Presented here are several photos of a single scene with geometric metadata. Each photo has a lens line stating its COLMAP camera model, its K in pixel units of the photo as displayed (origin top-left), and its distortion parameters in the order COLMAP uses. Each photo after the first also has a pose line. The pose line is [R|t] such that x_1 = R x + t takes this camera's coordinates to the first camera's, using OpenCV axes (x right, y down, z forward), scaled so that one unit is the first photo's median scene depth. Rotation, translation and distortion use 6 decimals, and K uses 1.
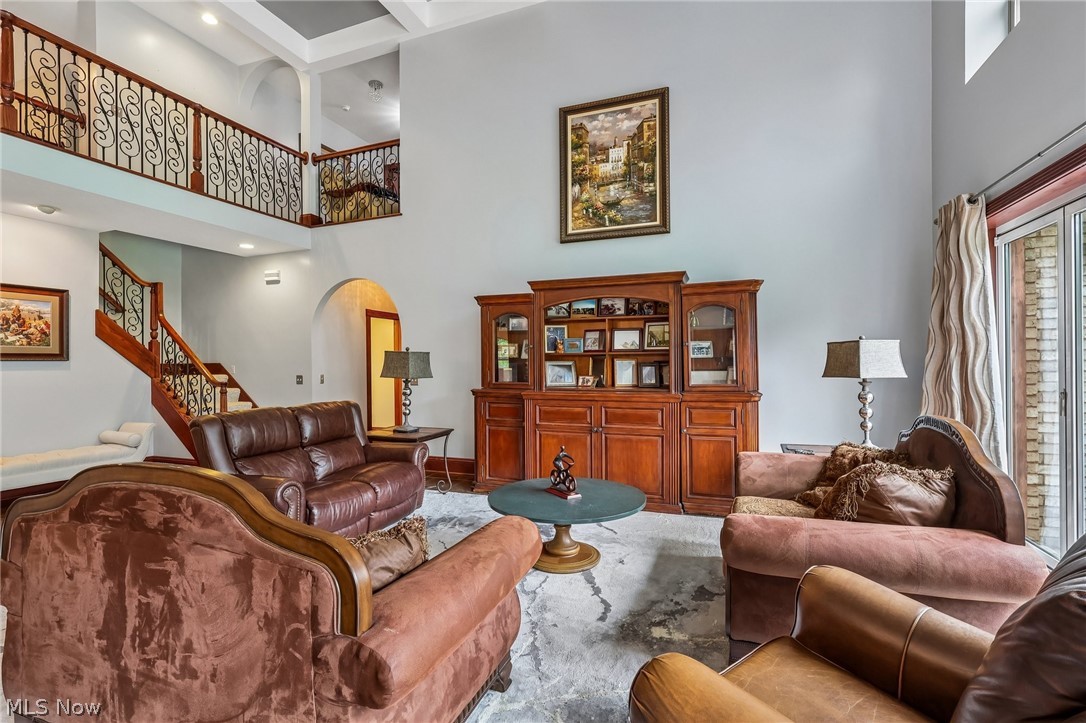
lens RADIAL K [[502.4, 0, 539.9], [0, 502.4, 365.7], [0, 0, 1]] dist [-0.002799, 0.000105]
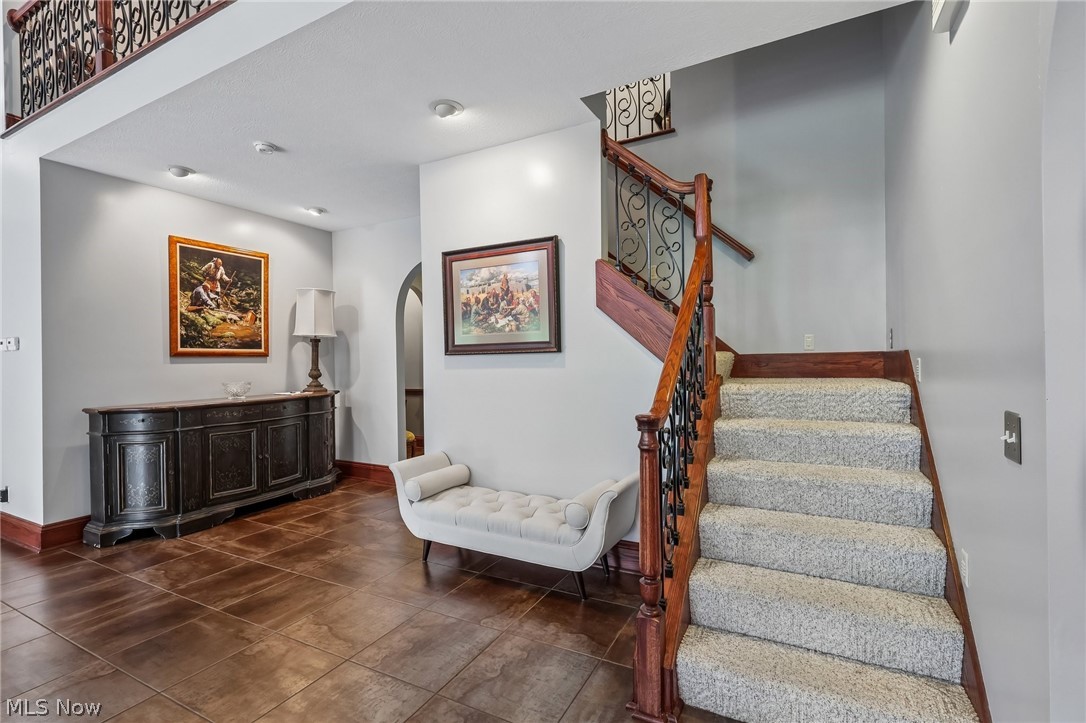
lens RADIAL K [[502.4, 0, 539.9], [0, 502.4, 365.7], [0, 0, 1]] dist [-0.002799, 0.000105]
pose [[-0.125032, 0.016065, -0.992023, -0.347029], [0.006431, 0.999861, 0.015381, -0.003897], [0.992132, -0.004457, -0.125118, 1.091108]]
